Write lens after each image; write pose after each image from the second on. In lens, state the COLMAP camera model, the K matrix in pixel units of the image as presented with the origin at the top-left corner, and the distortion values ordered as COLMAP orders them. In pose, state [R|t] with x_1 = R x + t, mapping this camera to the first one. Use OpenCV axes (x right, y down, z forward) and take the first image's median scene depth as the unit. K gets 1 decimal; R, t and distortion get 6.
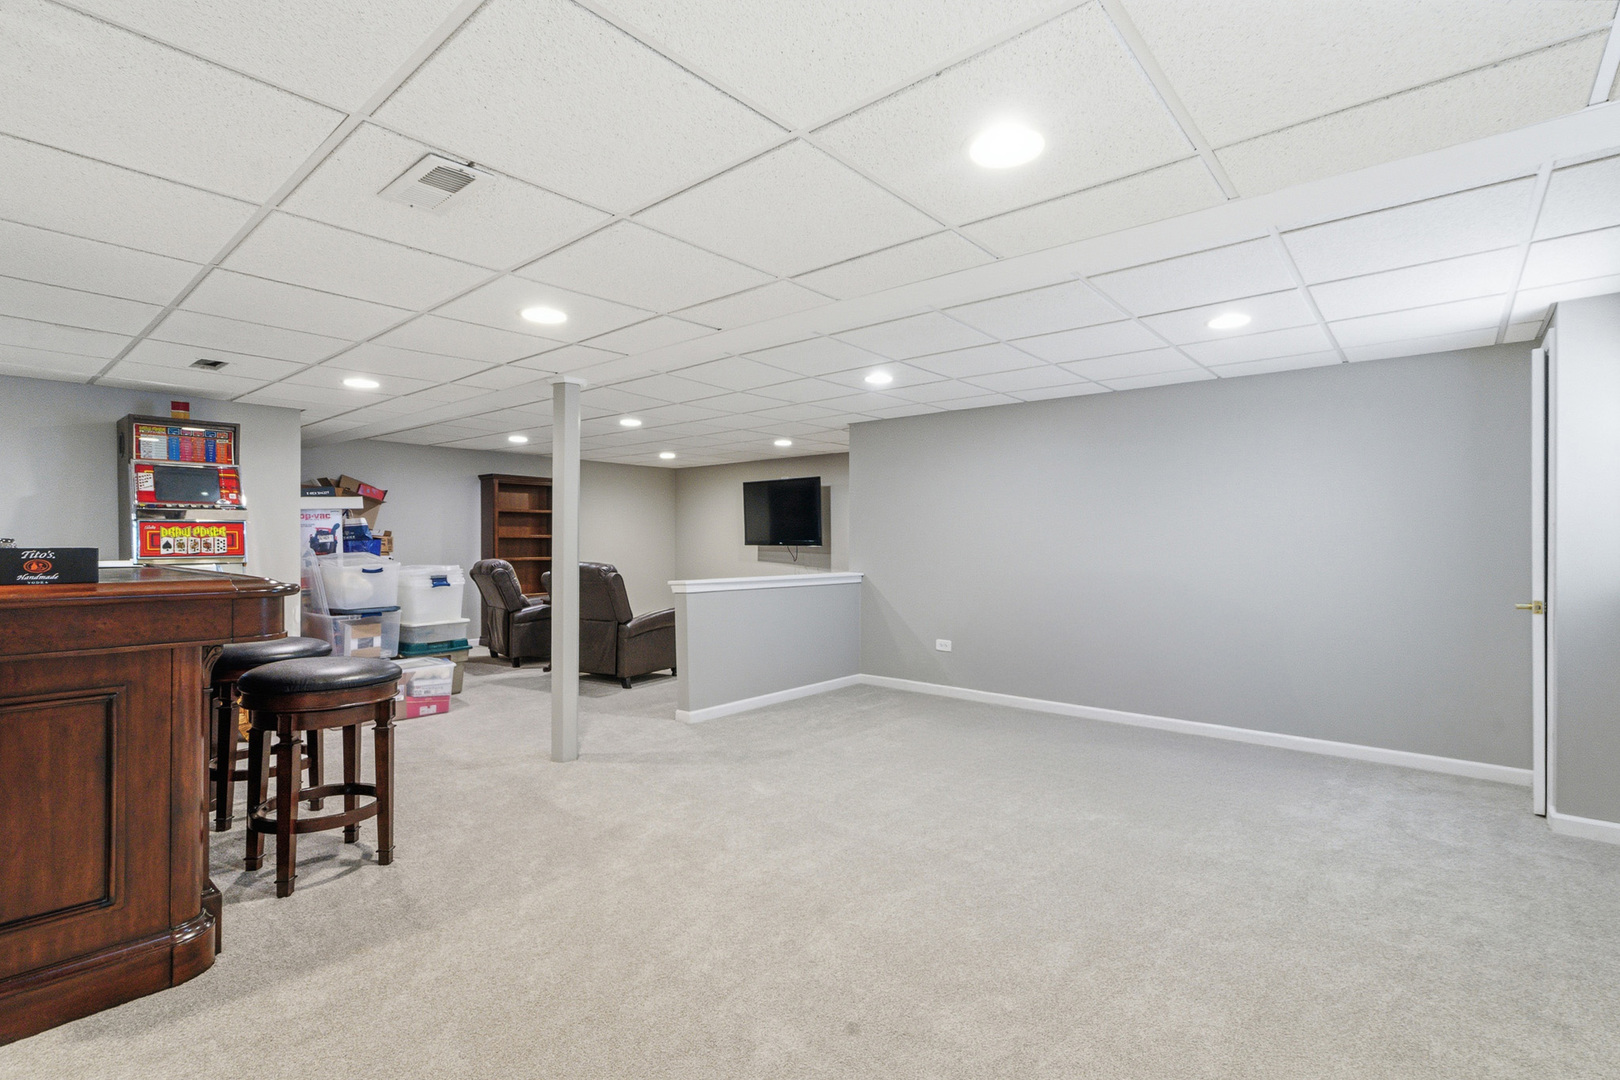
lens RADIAL K [[756.7, 0, 808.6], [0, 756.7, 538.3], [0, 0, 1]] dist [-0.000414, 0.000471]
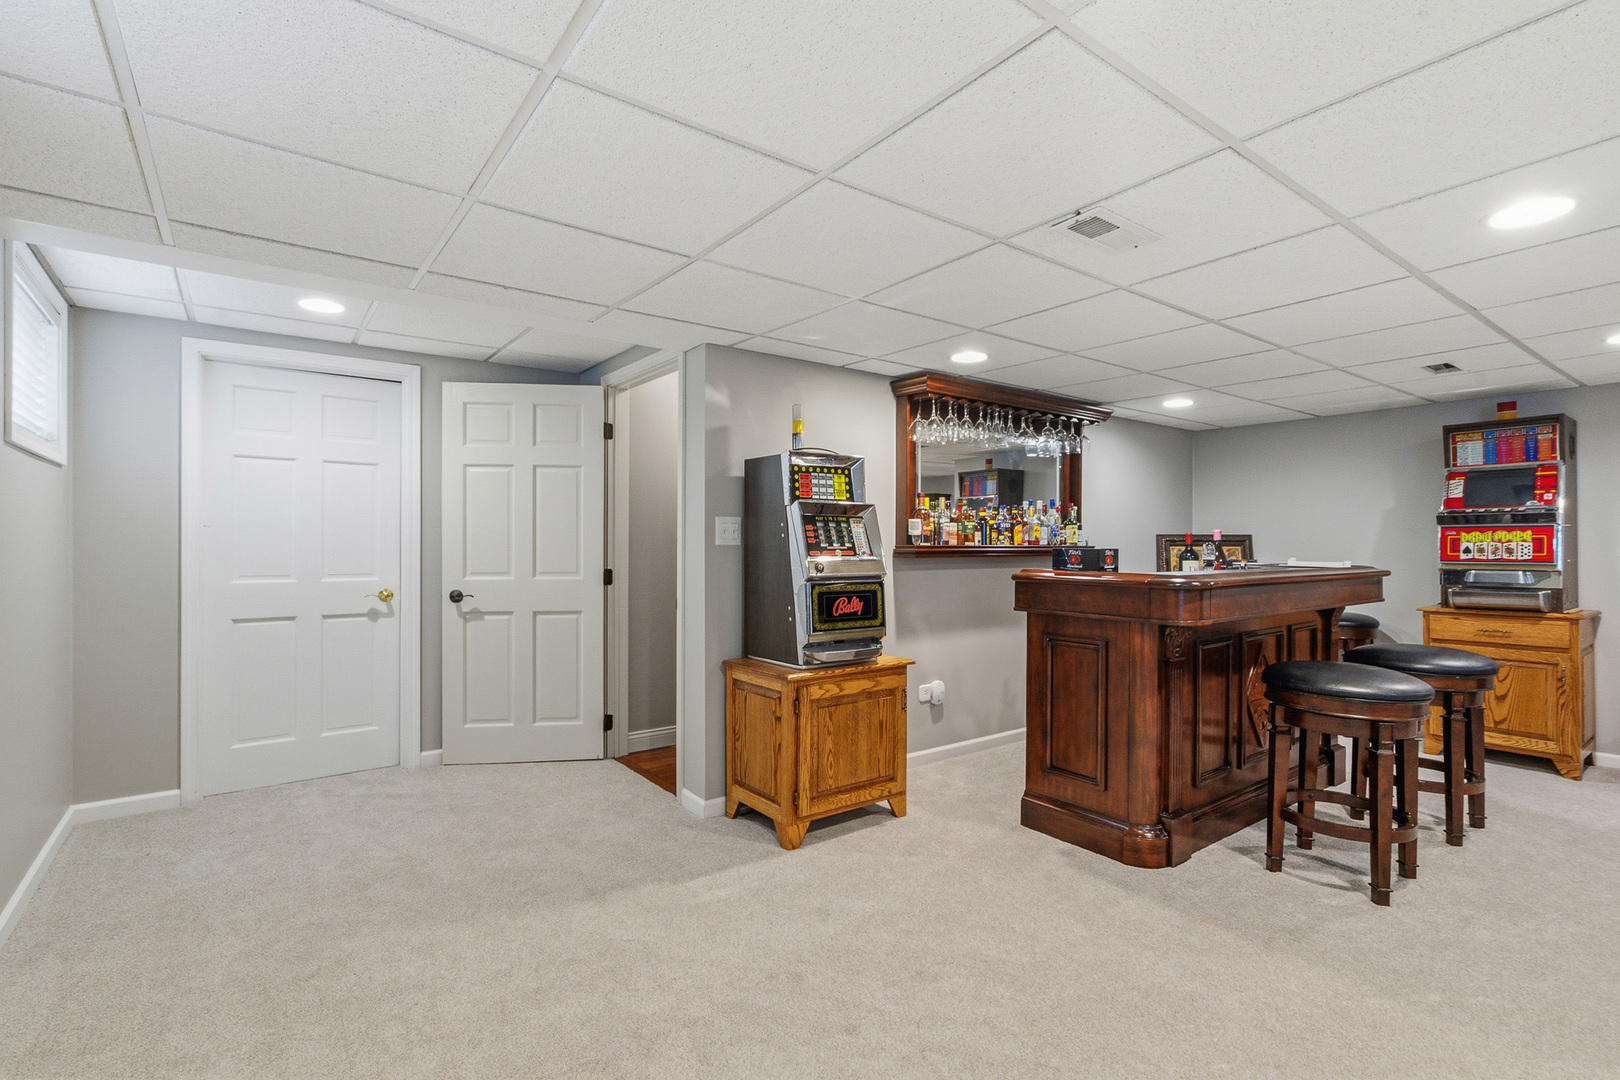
lens RADIAL K [[756.7, 0, 808.6], [0, 756.7, 538.3], [0, 0, 1]] dist [-0.000414, 0.000471]
pose [[-0.229488, -0.010335, -0.973257, 0.327815], [-0.000500, 0.999945, -0.010501, 0.004103], [0.973311, -0.001923, -0.229481, 0.377011]]
